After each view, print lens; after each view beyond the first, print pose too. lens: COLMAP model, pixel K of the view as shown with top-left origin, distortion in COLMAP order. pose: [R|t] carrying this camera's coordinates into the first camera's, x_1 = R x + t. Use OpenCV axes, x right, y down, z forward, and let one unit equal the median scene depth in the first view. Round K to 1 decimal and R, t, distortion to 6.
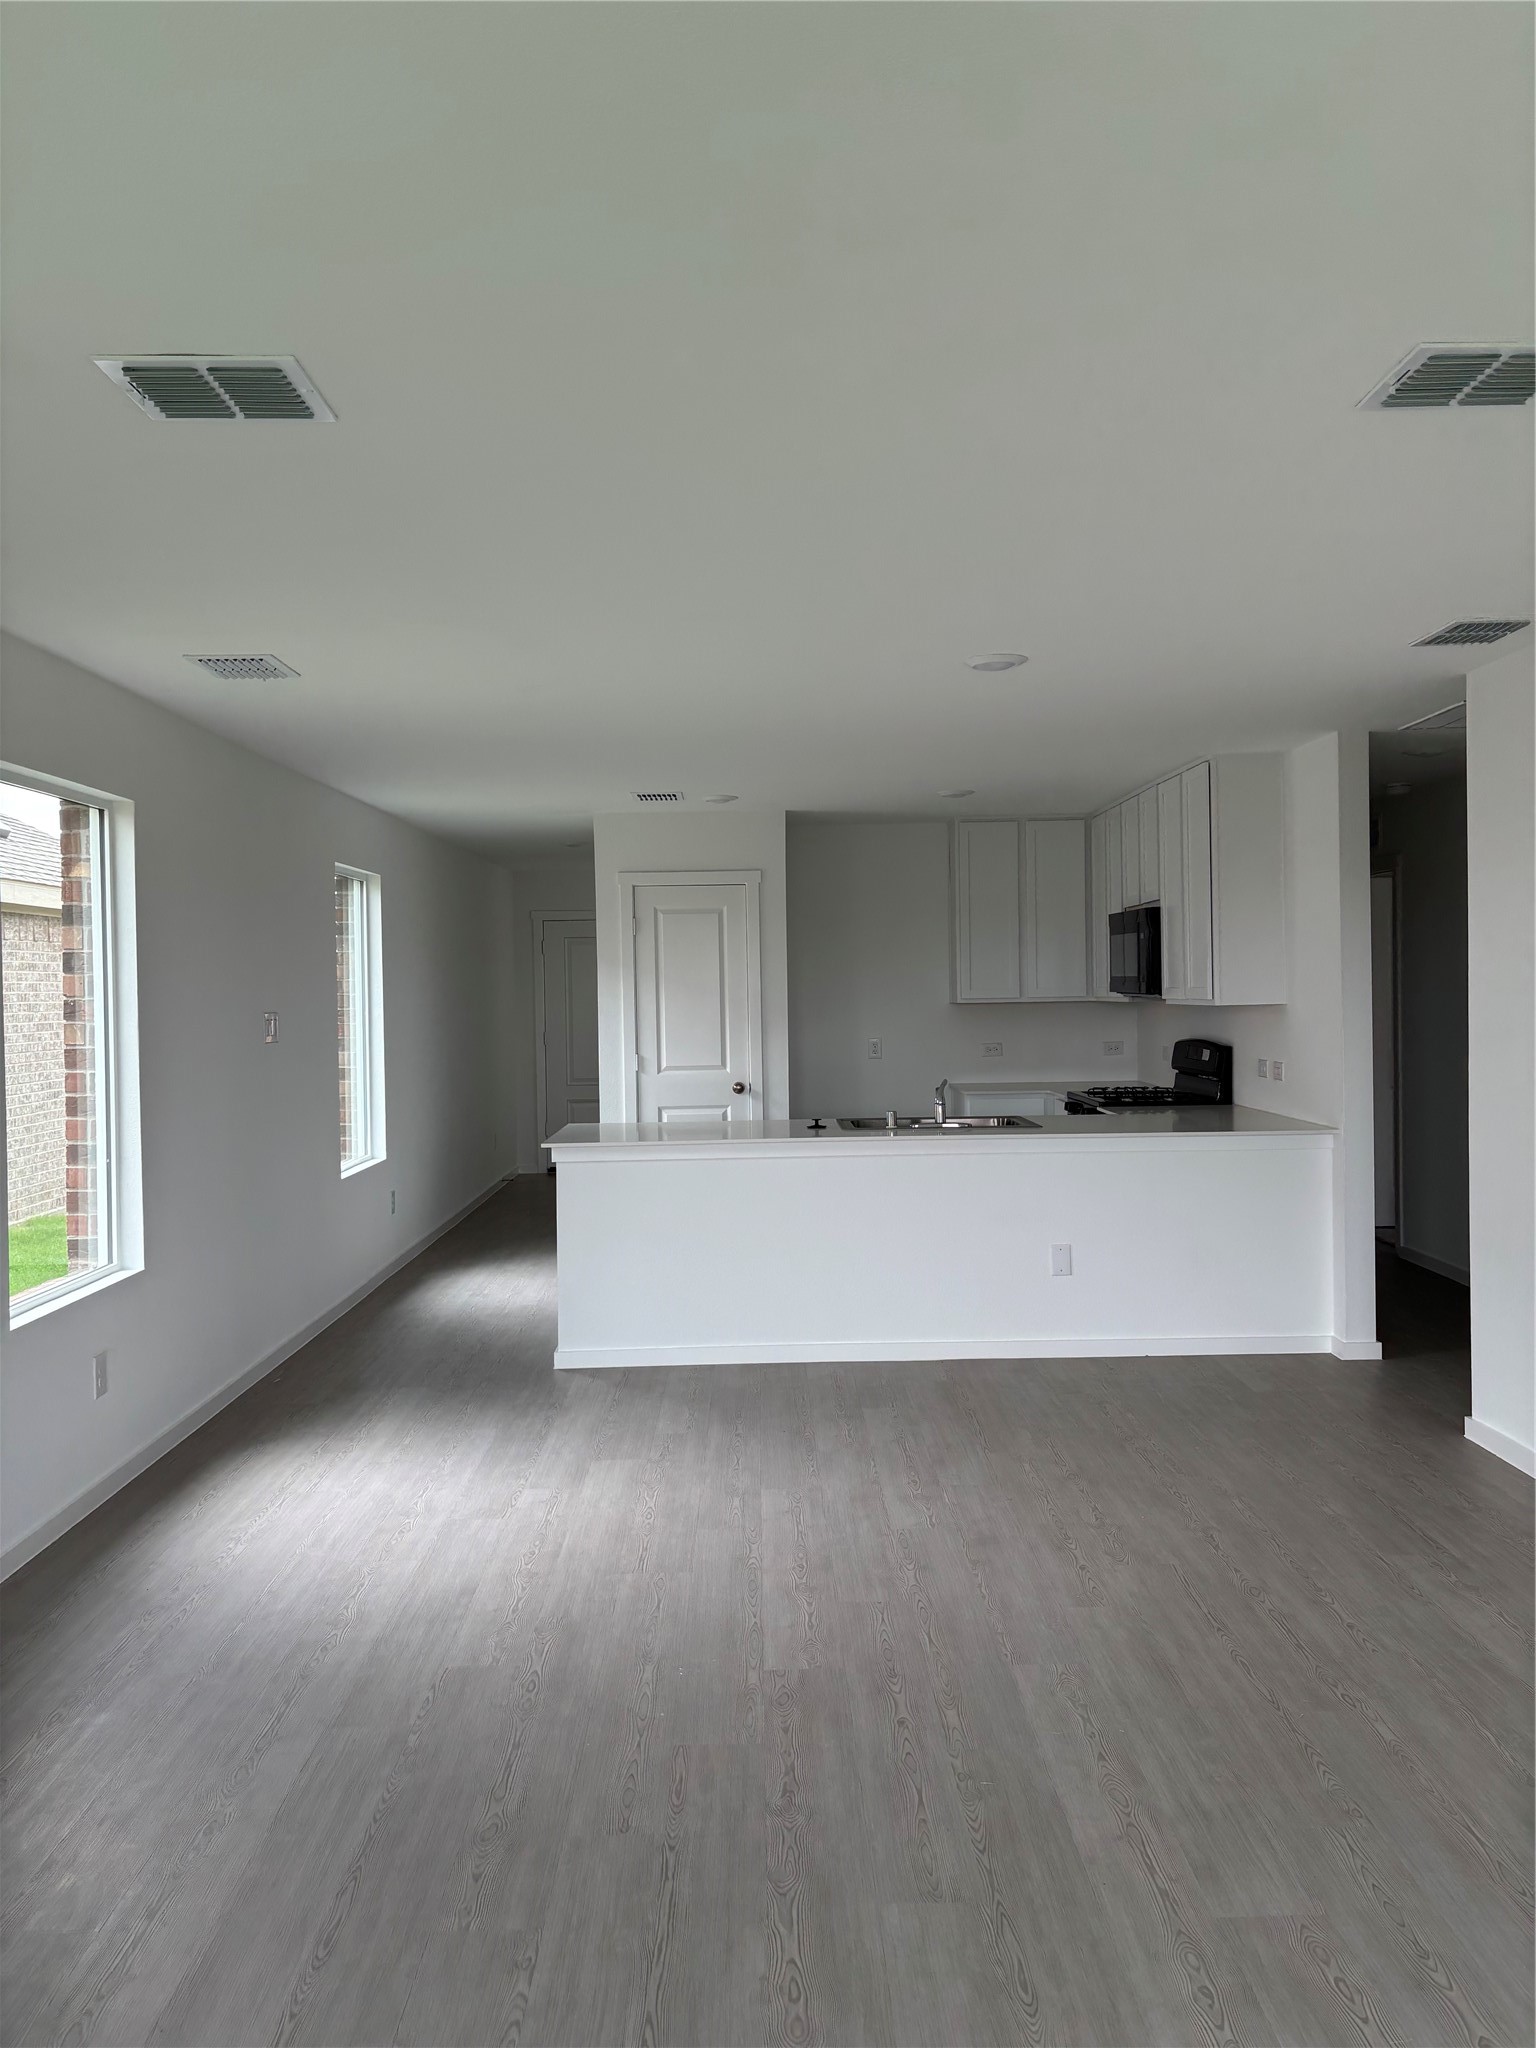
lens RADIAL K [[1536.2, 0, 776.7], [0, 1536.2, 1018.2], [0, 0, 1]] dist [0.040457, -0.048202]
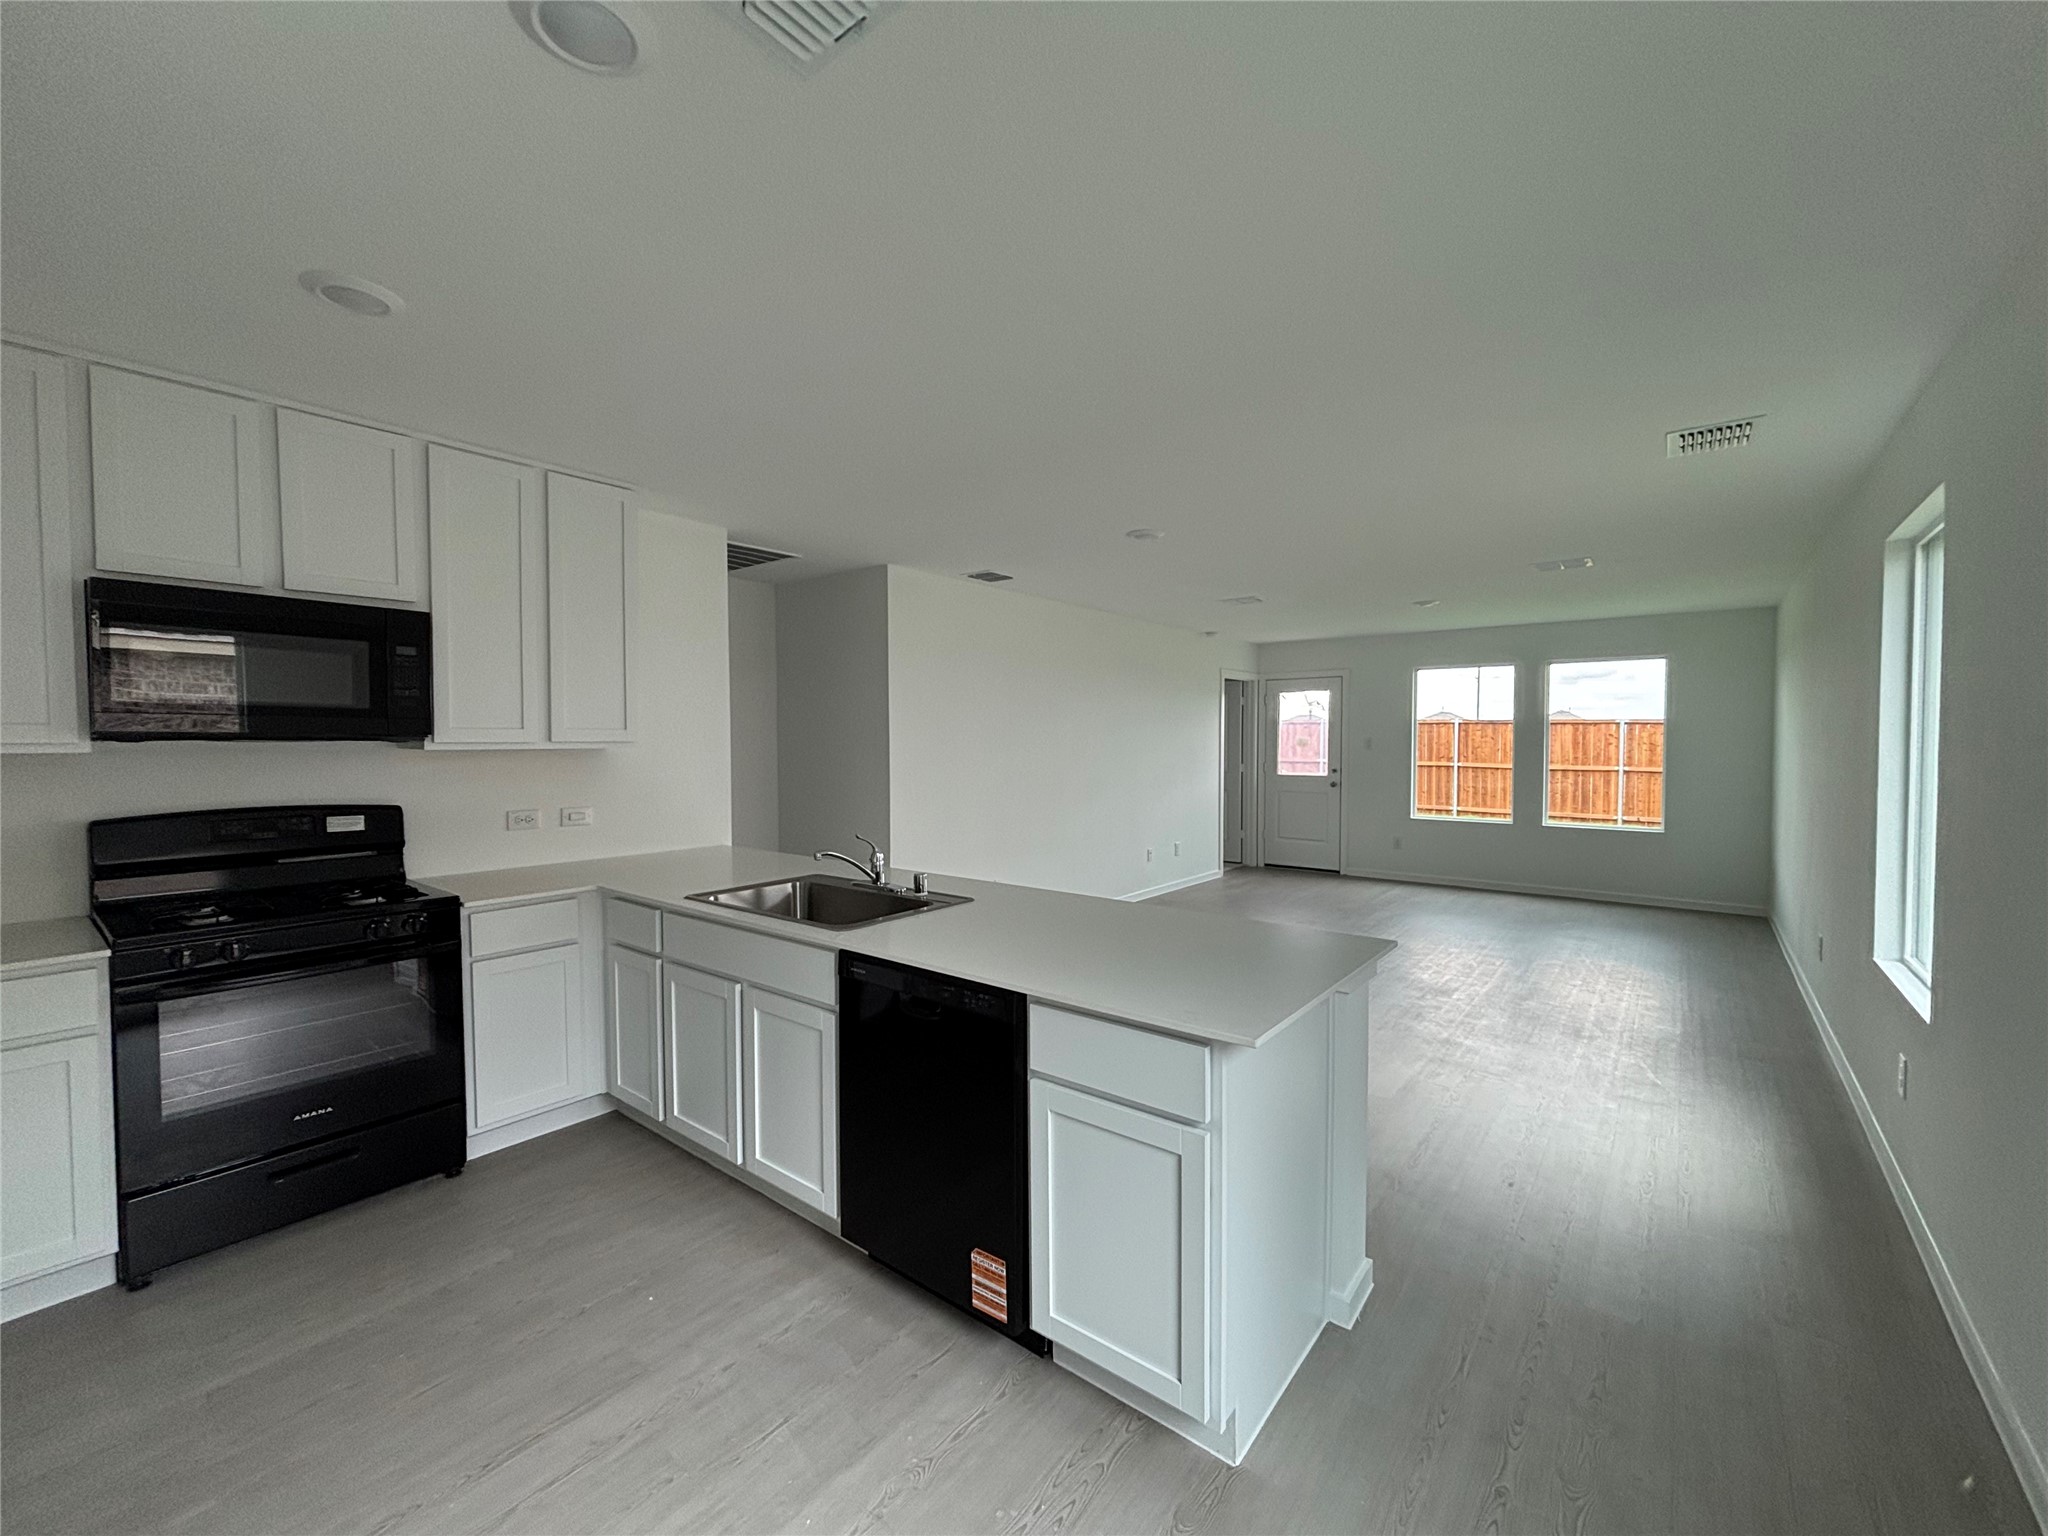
lens RADIAL K [[826.8, 0, 1025.9], [0, 826.8, 757.0], [0, 0, 1]] dist [0.005247, -0.001237]
pose [[-0.770064, 0.013069, 0.637833, -0.329570], [0.025243, 0.999631, 0.009994, -0.004390], [-0.637467, 0.023796, -0.770110, 1.727411]]
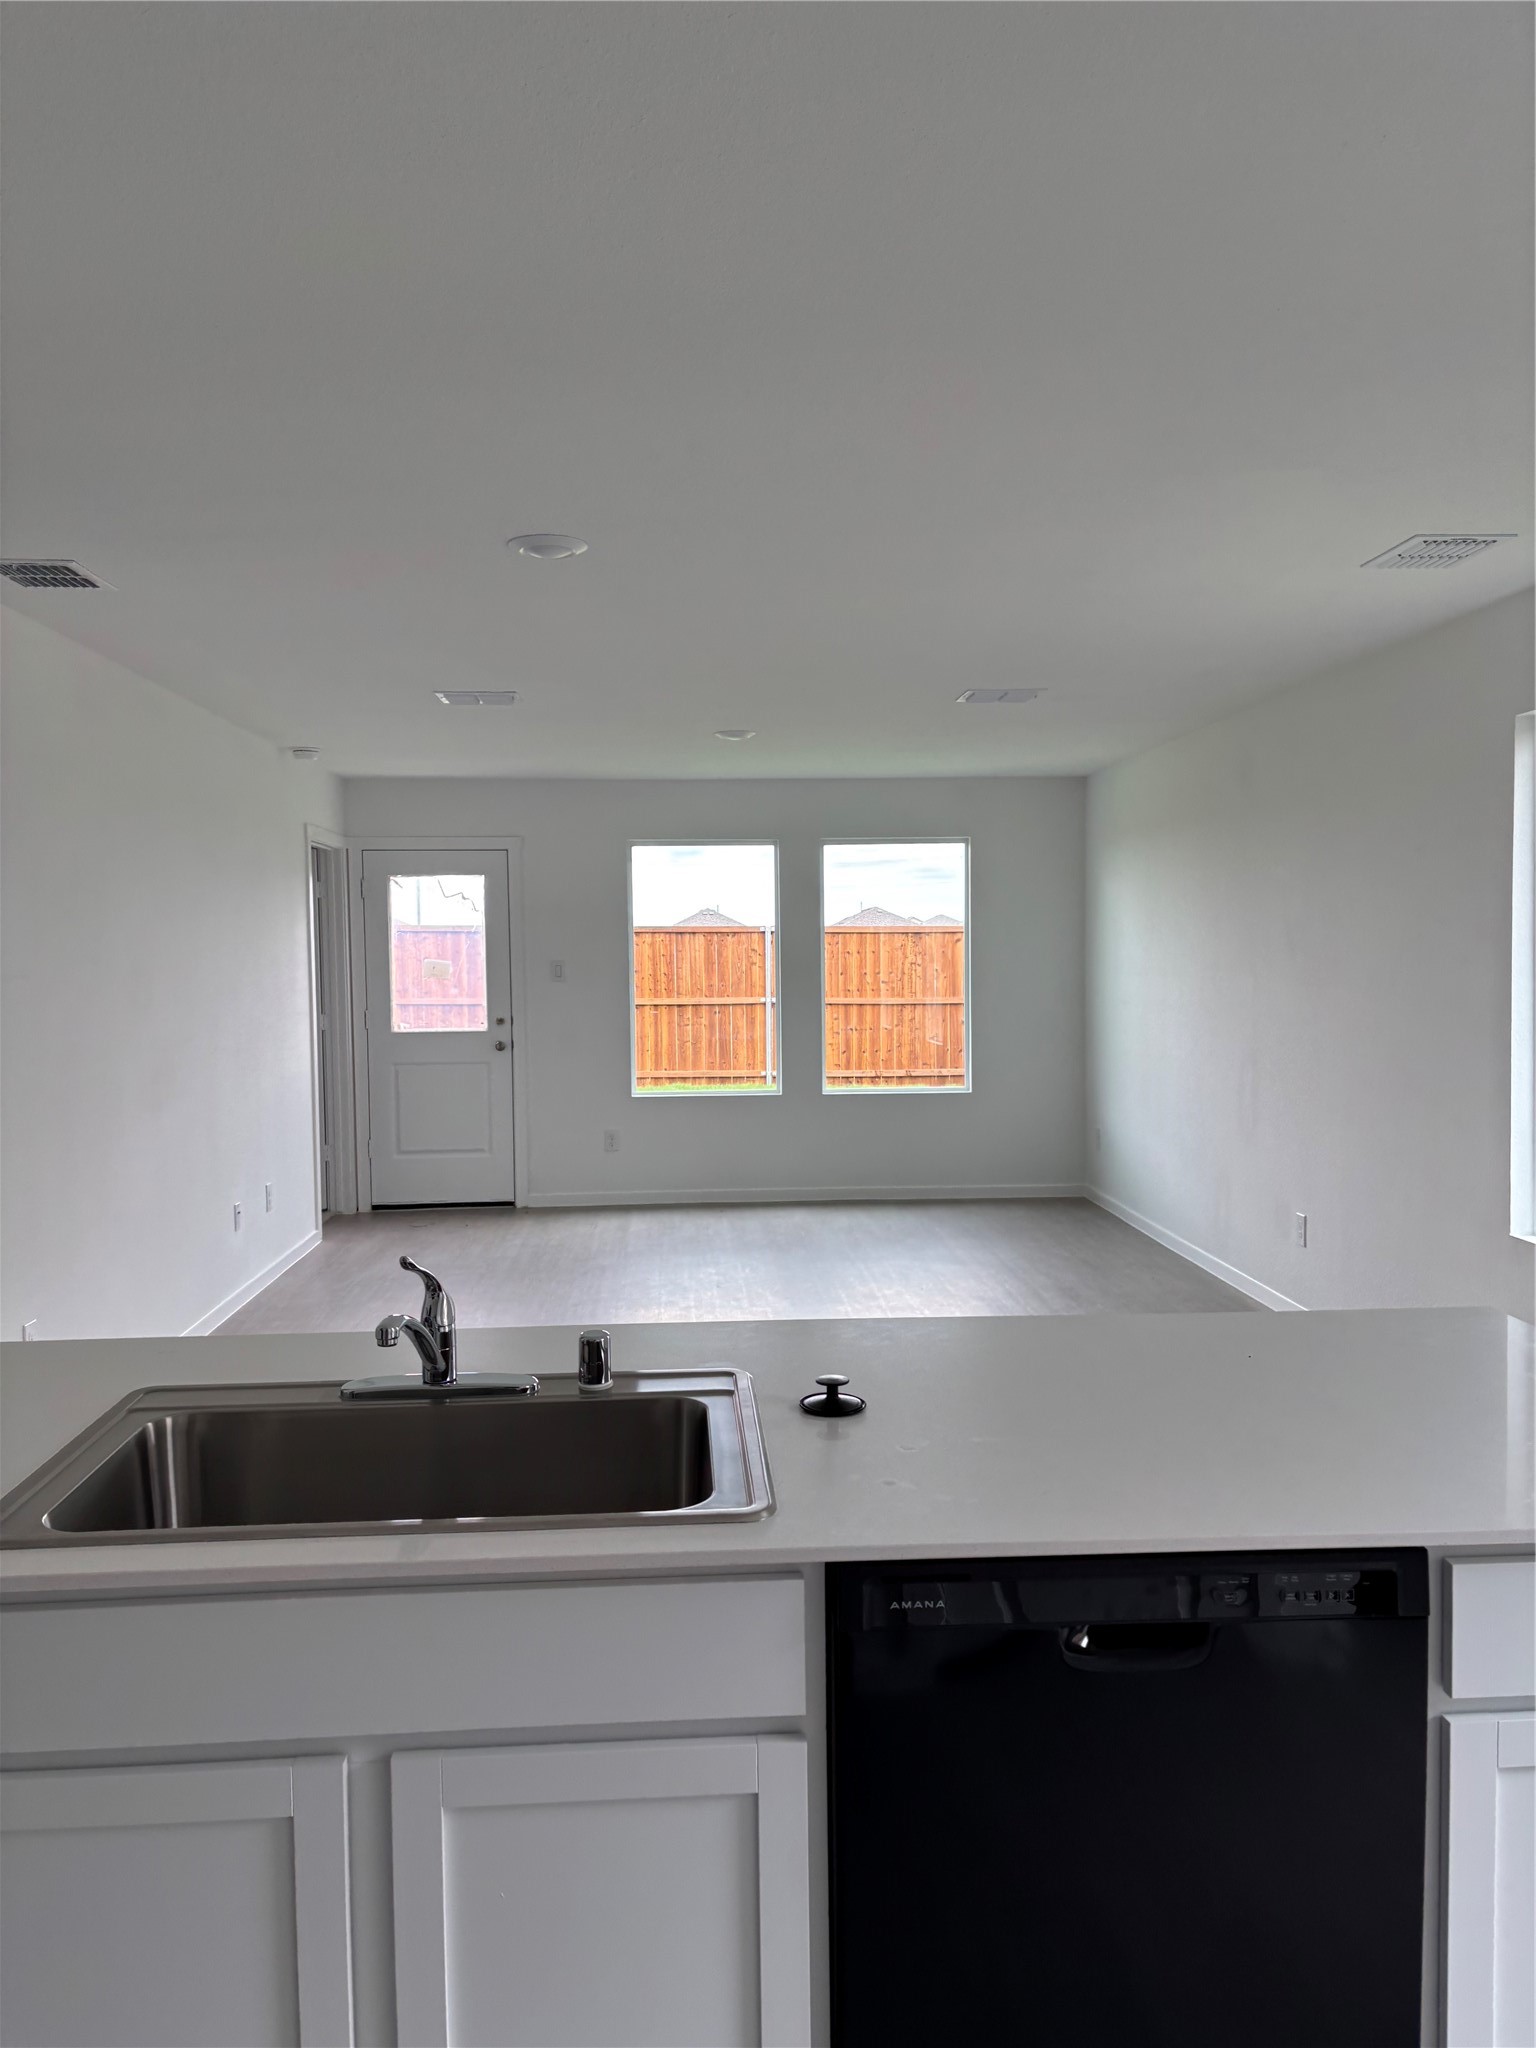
lens RADIAL K [[1536.2, 0, 764.3], [0, 1536.2, 1043.6], [0, 0, 1]] dist [0.040457, -0.048202]
pose [[-0.998666, 0.038778, -0.034098, 0.034827], [0.036377, 0.996994, 0.068403, -0.026239], [0.036648, 0.067072, -0.997075, 1.756443]]
